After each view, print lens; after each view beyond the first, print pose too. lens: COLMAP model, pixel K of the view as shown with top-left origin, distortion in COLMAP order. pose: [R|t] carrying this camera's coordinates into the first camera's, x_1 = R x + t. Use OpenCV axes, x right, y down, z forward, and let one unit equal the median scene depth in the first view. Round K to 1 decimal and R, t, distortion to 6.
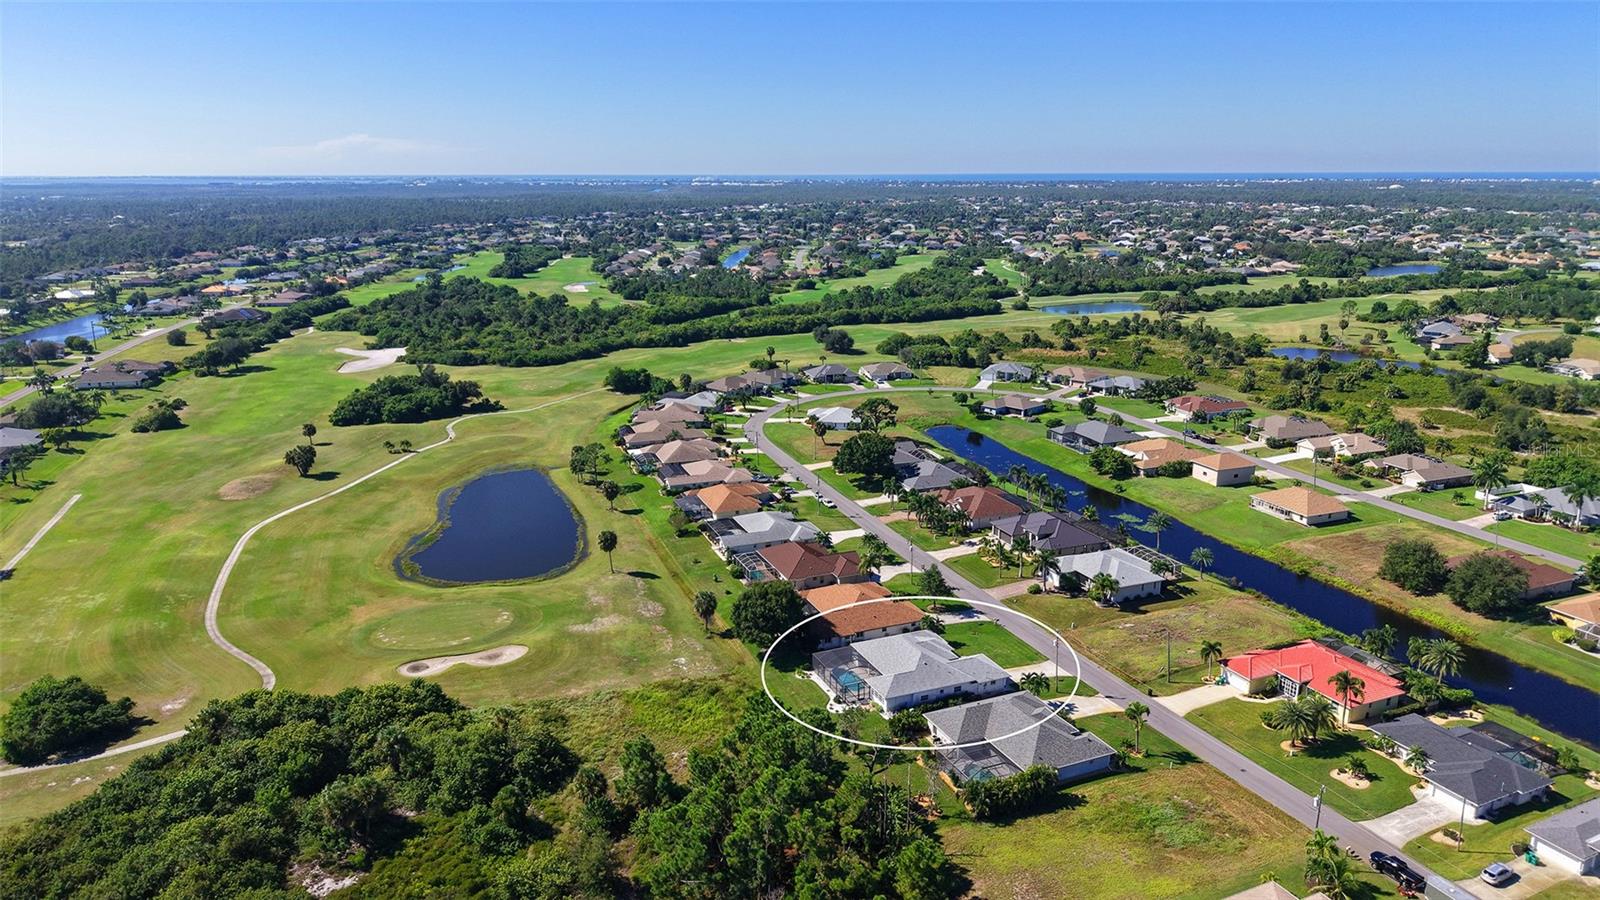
lens RADIAL K [[1068.2, 0, 800.0], [0, 1068.2, 450.0], [0, 0, 1]] dist [0.054485, -0.069614]
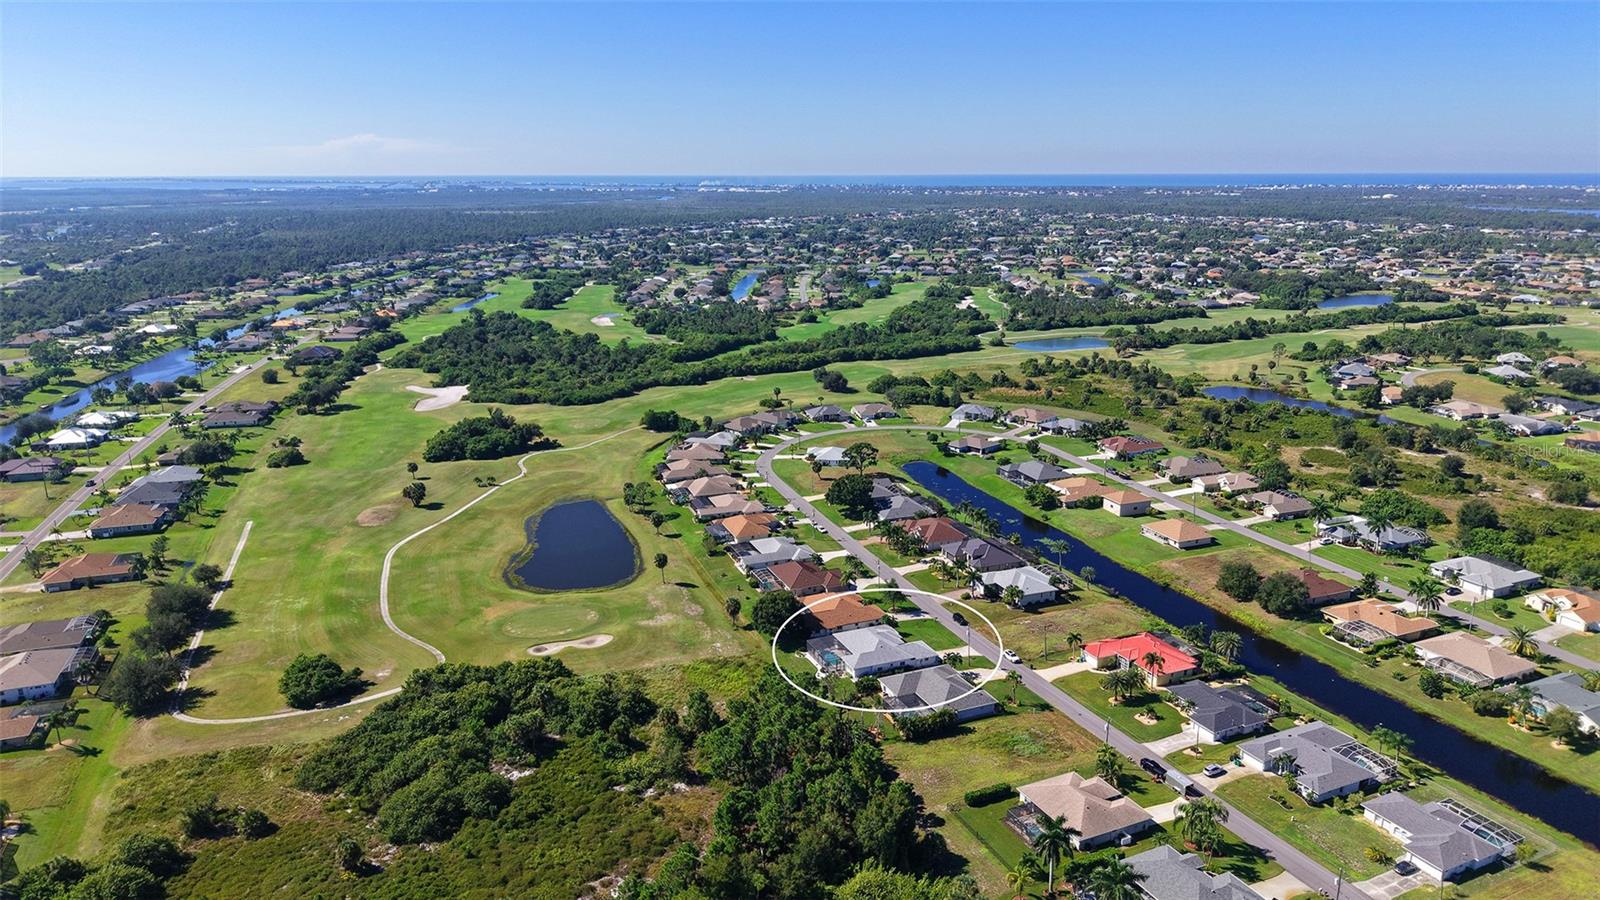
lens RADIAL K [[1068.2, 0, 800.0], [0, 1068.2, 450.0], [0, 0, 1]] dist [0.054485, -0.069614]
pose [[0.999988, 0.001569, -0.004540, 0.005858], [-0.001566, 0.999999, 0.000647, -0.049760], [0.004541, -0.000640, 0.999989, -0.321390]]
